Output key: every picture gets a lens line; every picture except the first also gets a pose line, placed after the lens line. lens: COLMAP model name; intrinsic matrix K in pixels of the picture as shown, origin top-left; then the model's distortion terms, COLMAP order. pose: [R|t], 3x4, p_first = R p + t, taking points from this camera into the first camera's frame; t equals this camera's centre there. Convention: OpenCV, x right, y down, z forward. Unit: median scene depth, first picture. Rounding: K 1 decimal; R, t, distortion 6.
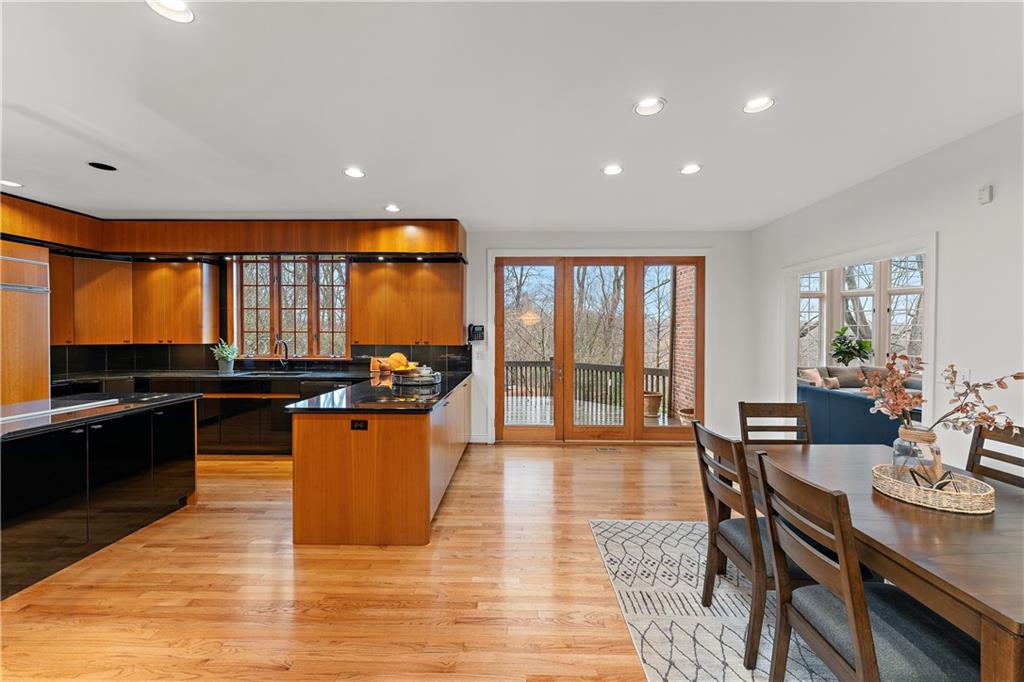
lens RADIAL K [[410.0, 0, 512.0], [0, 410.0, 341.0], [0, 0, 1]] dist [-0.001069, -0.000289]
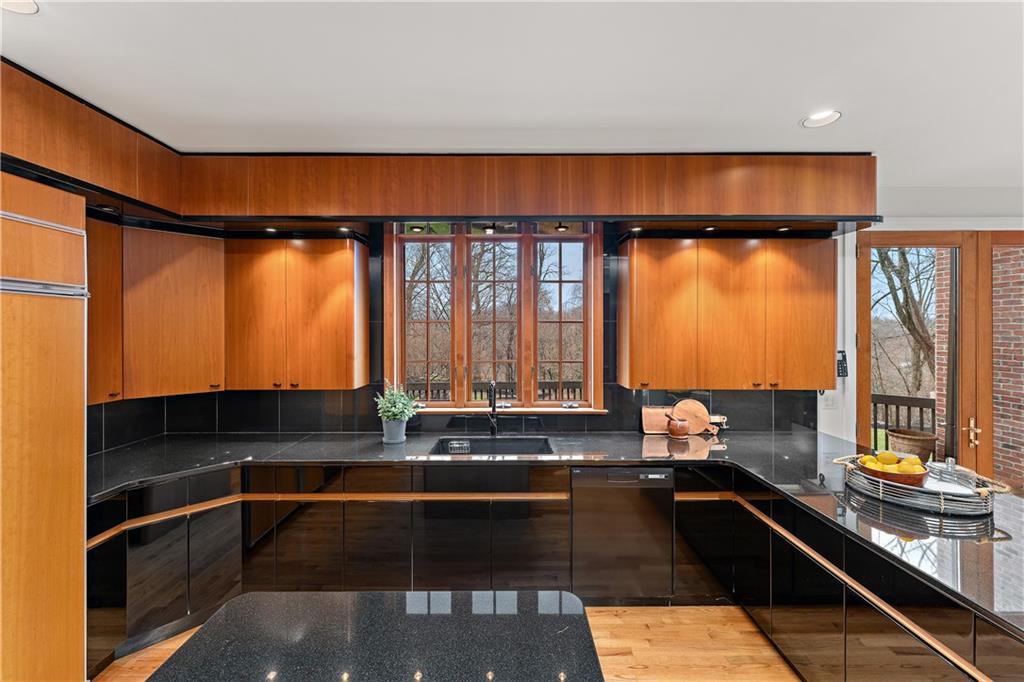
lens RADIAL K [[421.0, 0, 510.6], [0, 421.0, 333.1], [0, 0, 1]] dist [-0.000340, -0.000132]
pose [[0.999854, -0.004745, 0.016405, -0.564724], [0.004961, 0.999902, -0.013102, -0.059661], [-0.016341, 0.013181, 0.999780, 0.444792]]
